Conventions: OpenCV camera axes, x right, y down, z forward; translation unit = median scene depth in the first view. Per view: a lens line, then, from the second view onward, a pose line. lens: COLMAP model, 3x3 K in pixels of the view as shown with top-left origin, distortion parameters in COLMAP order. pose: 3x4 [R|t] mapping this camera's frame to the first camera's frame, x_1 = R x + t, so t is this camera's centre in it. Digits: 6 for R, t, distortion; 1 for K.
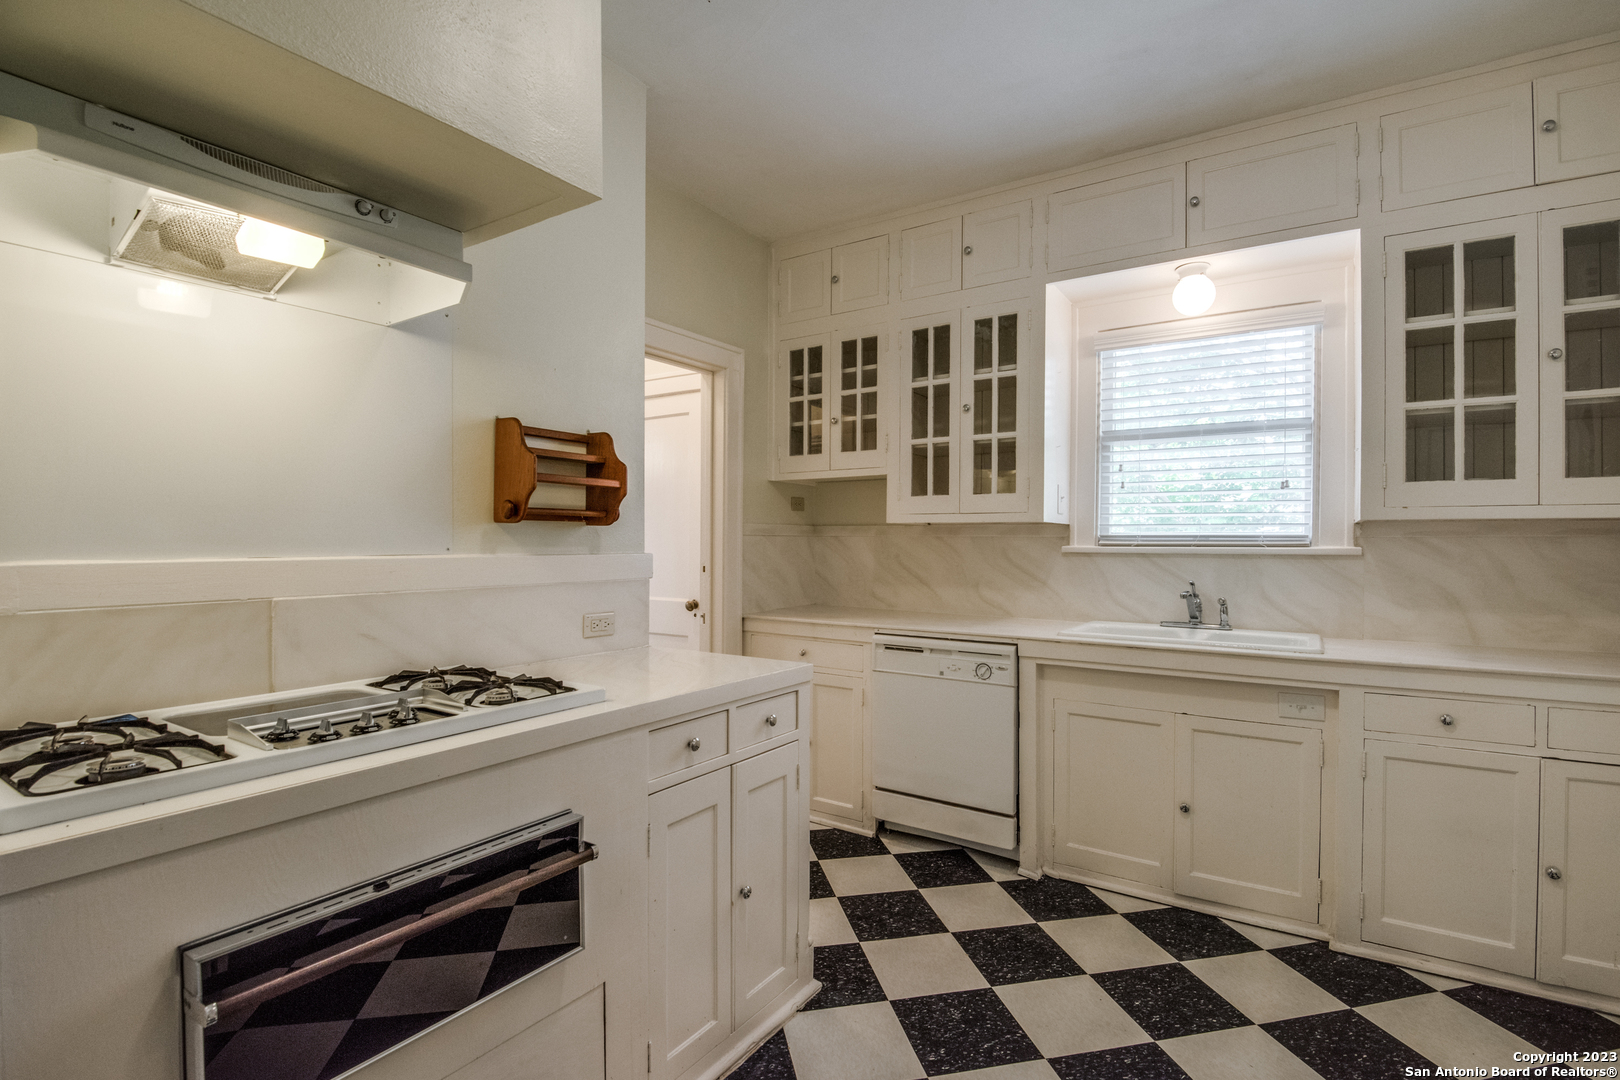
lens RADIAL K [[748.1, 0, 810.0], [0, 748.1, 540.0], [0, 0, 1]] dist [-0.007700, -0.000446]
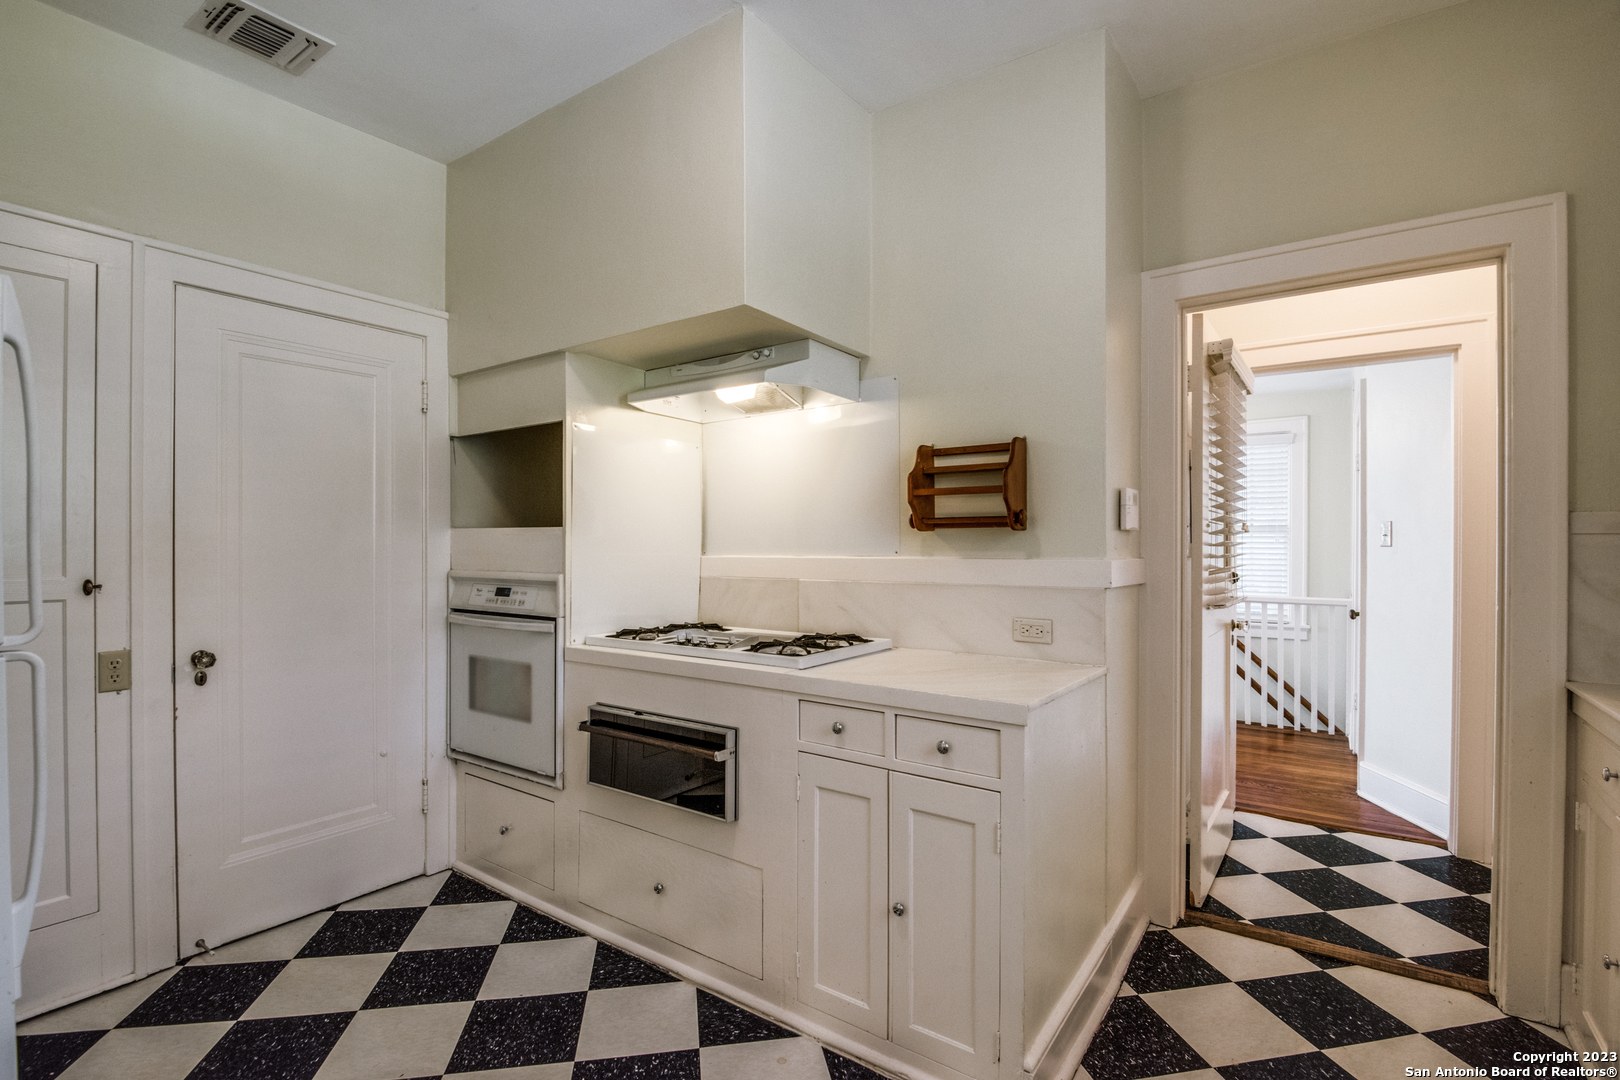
lens RADIAL K [[756.3, 0, 810.8], [0, 756.3, 542.7], [0, 0, 1]] dist [0.002365, -0.012752]
pose [[-0.024987, -0.007989, -0.999656, 0.583245], [0.001804, 0.999966, -0.008036, 0.003813], [0.999686, -0.002004, -0.024972, 0.592188]]
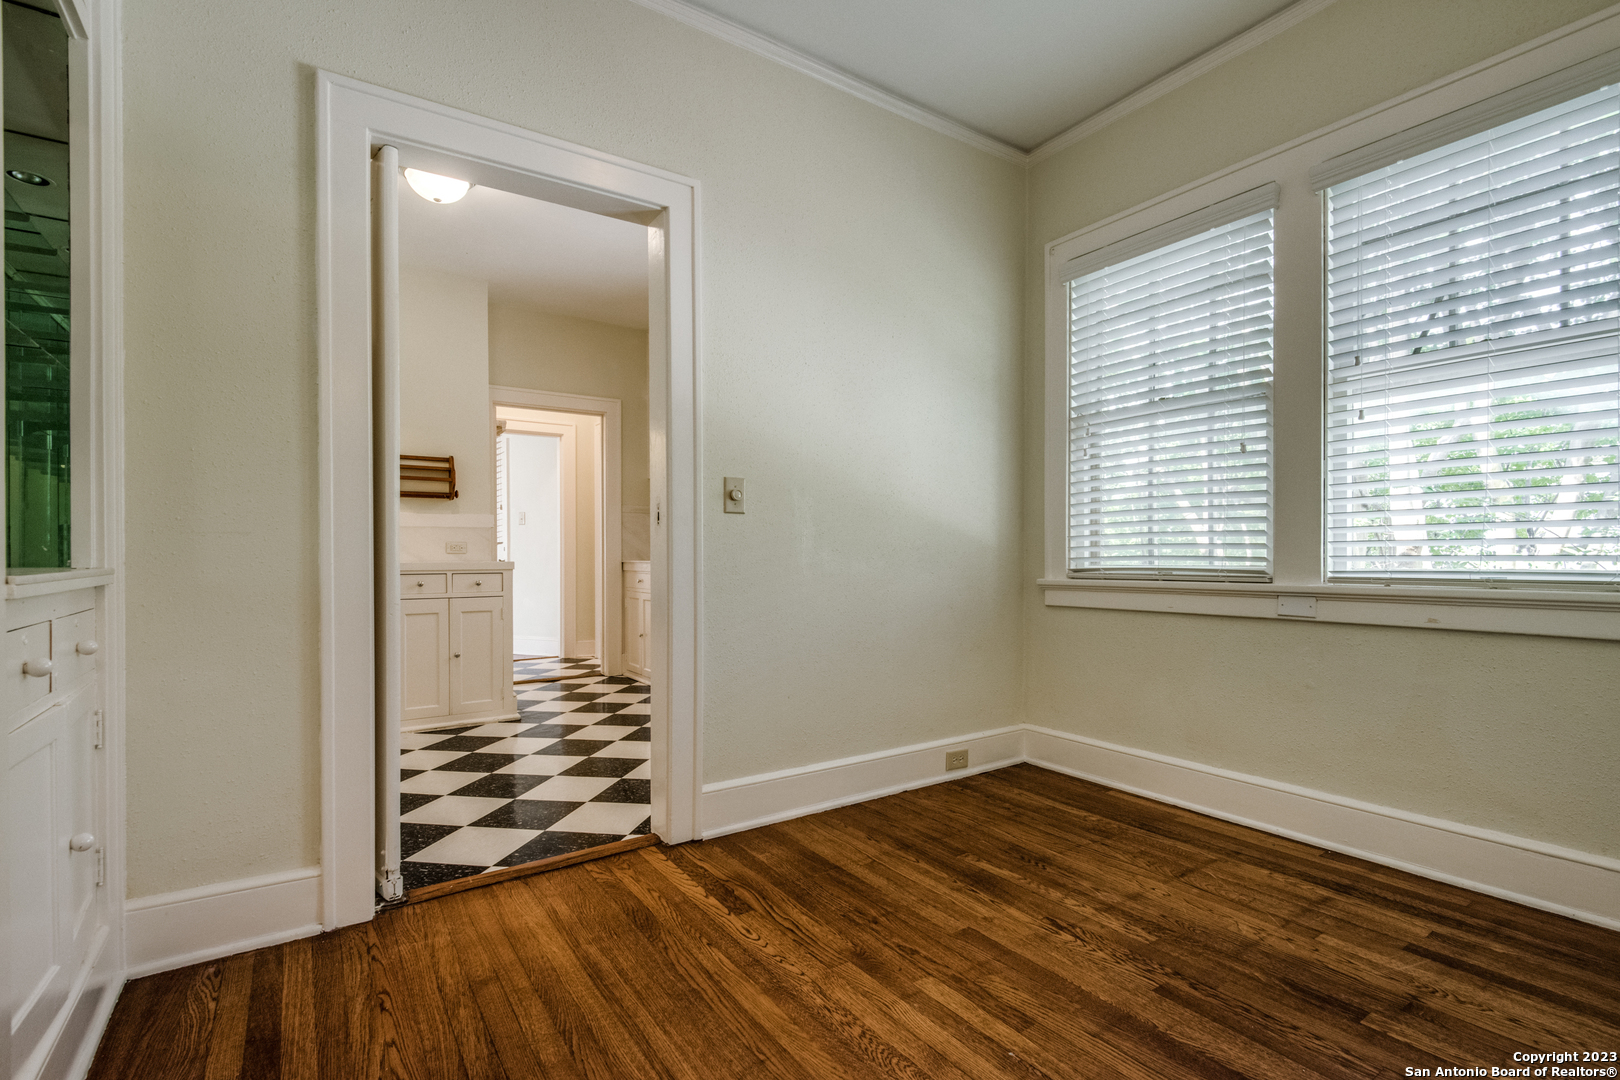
lens RADIAL K [[741.7, 0, 811.4], [0, 741.7, 548.2], [0, 0, 1]] dist [0.011779, -0.000314]
pose [[0.927280, -0.017031, -0.373981, 1.146941], [0.015423, 0.999854, -0.007293, 0.116590], [0.374051, 0.000995, 0.927408, -0.452235]]
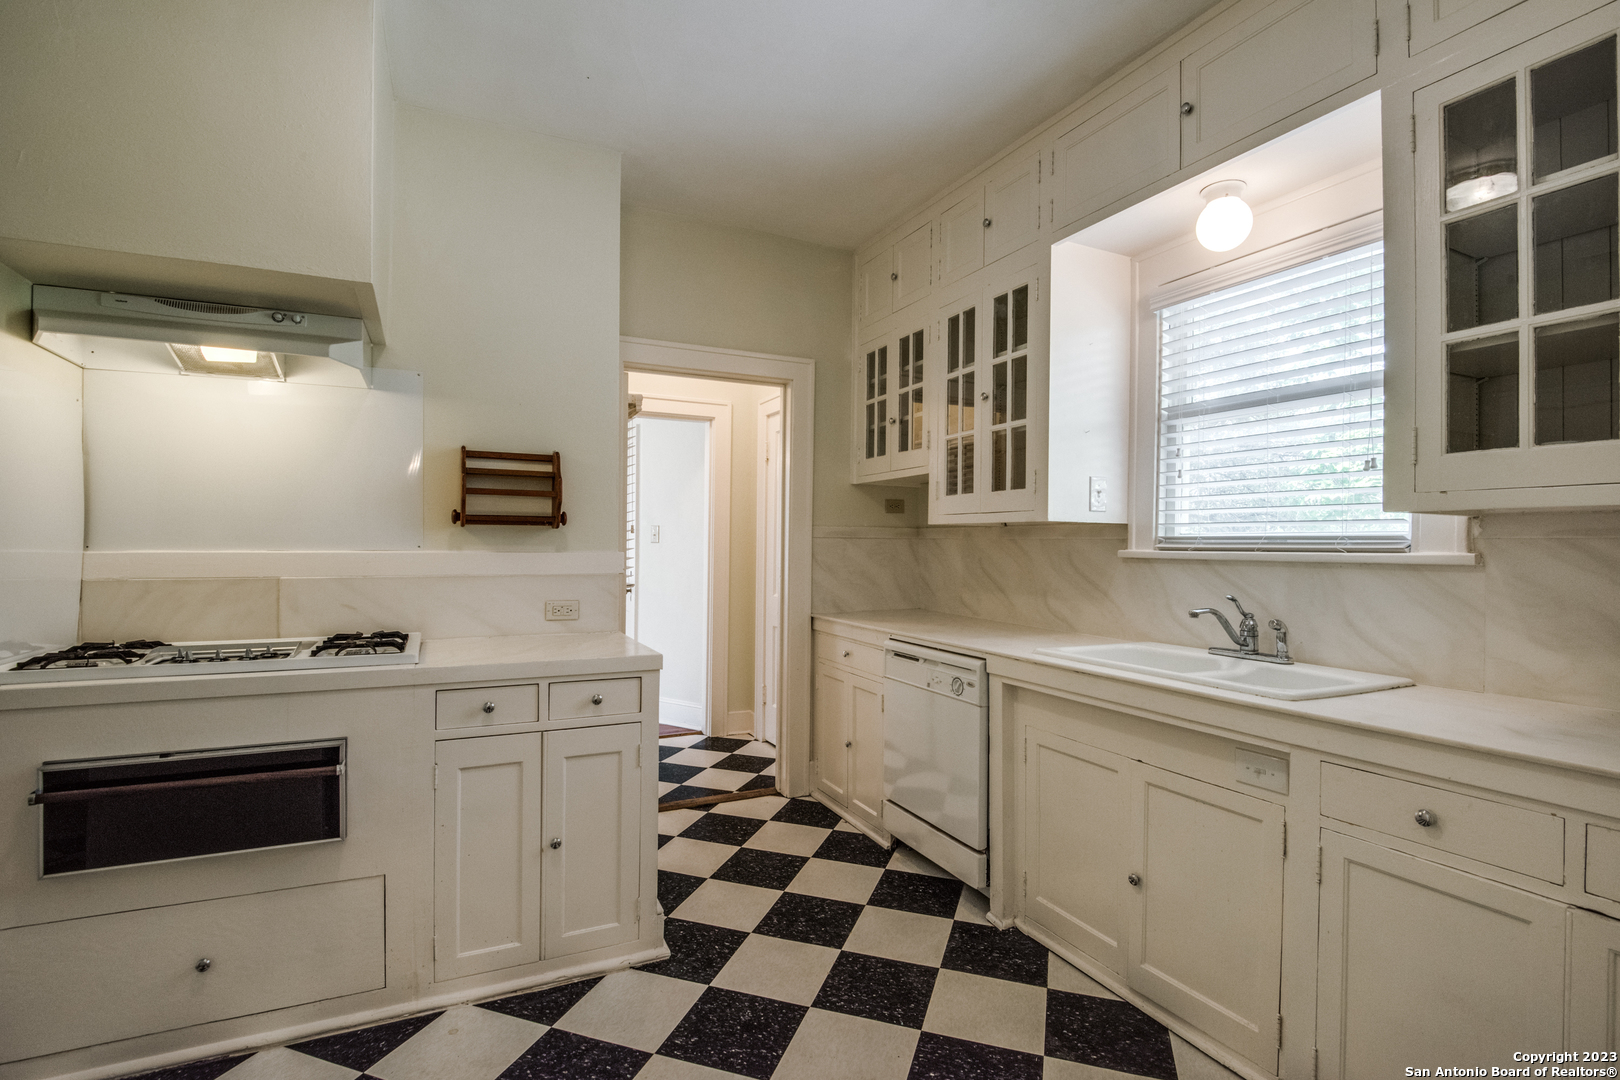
lens RADIAL K [[748.1, 0, 810.0], [0, 748.1, 540.0], [0, 0, 1]] dist [-0.007700, -0.000446]
pose [[0.863207, 0.000379, -0.504851, 0.546707], [-0.003780, 0.999977, -0.005713, 0.003473], [0.504837, 0.006840, 0.863188, 0.125918]]
